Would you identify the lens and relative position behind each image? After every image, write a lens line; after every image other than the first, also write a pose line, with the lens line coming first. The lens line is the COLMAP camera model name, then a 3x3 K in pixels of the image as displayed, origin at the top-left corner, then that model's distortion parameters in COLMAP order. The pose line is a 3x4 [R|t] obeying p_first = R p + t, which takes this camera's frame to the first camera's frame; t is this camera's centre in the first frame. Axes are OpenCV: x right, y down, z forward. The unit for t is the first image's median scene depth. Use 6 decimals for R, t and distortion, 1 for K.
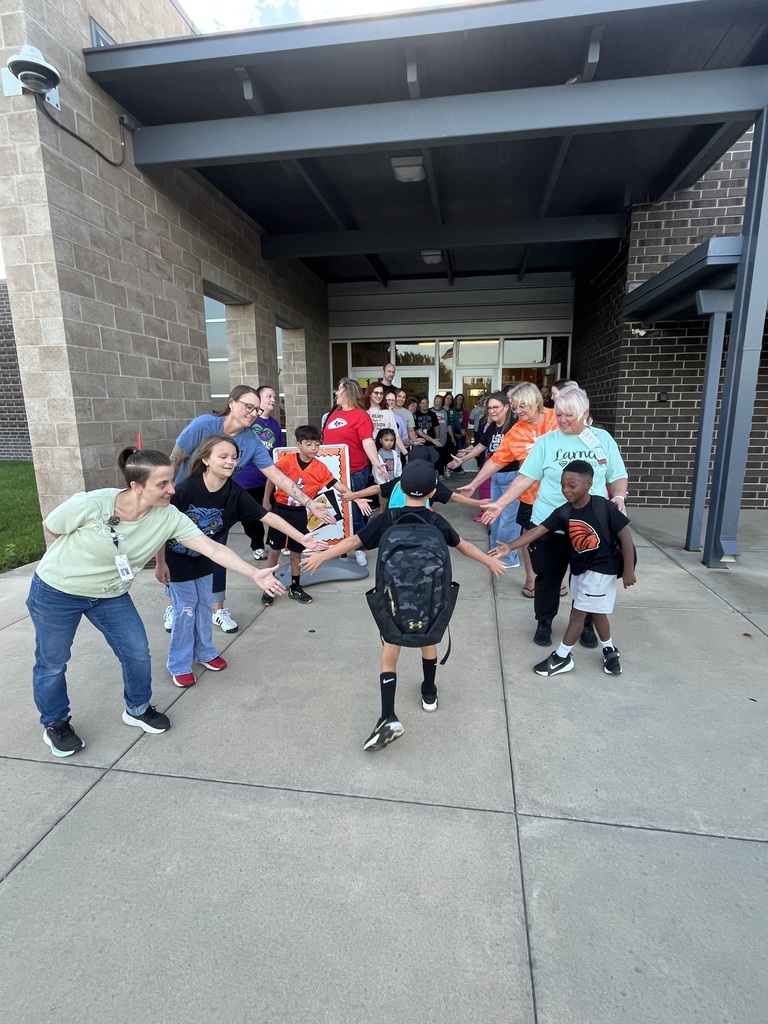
lens RADIAL K [[503.4, 0, 391.3], [0, 503.4, 514.9], [0, 0, 1]] dist [0.000056, -0.000274]
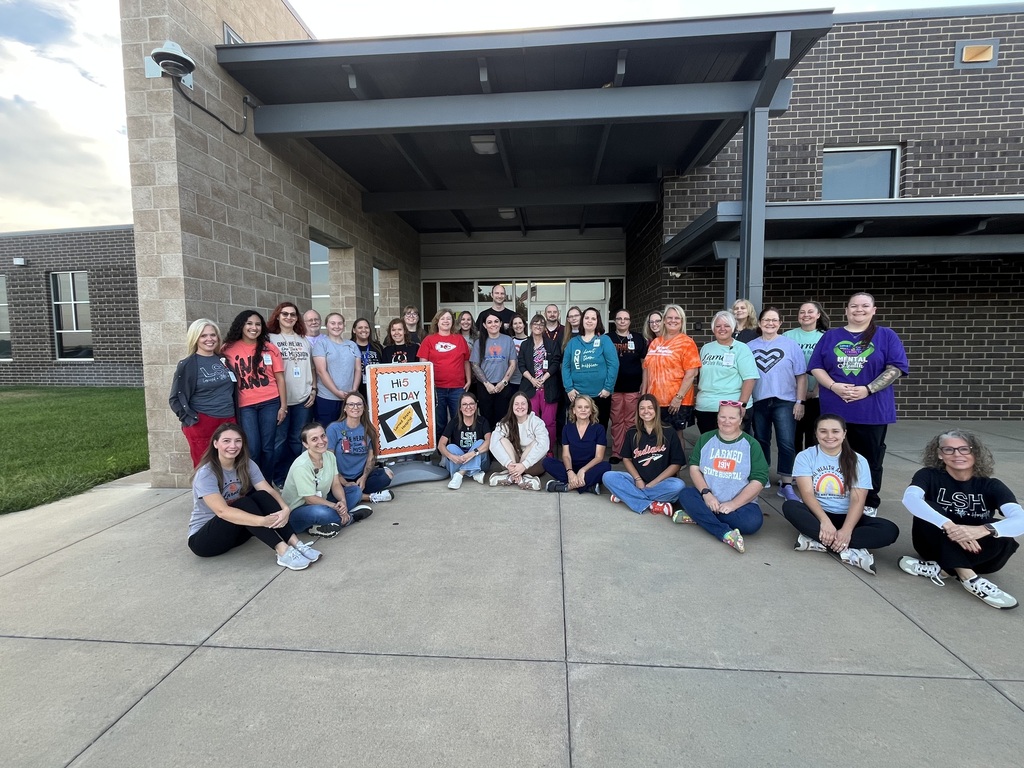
lens RADIAL K [[455.3, 0, 513.9], [0, 455.3, 379.1], [0, 0, 1]] dist [-0.000501, -0.000588]
pose [[0.997090, -0.006354, 0.075971, 0.021864], [0.015999, 0.991770, -0.127030, 0.033312], [-0.074539, 0.127876, 0.988985, -0.045999]]
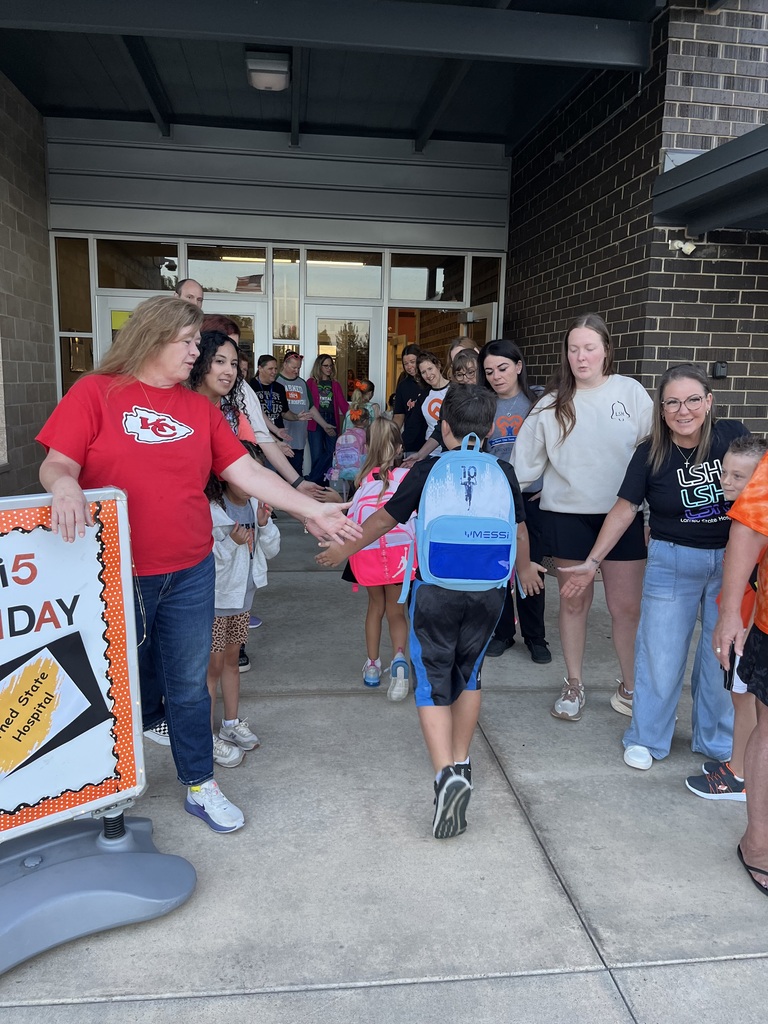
lens RADIAL K [[766.7, 0, 384.0], [0, 766.7, 512.0], [0, 0, 1]] dist [0.058652, -0.091161]
pose [[0.960113, -0.019992, 0.278897, -0.060811], [0.028170, 0.999282, -0.025344, -0.103668], [-0.278190, 0.032190, 0.959987, 0.452740]]
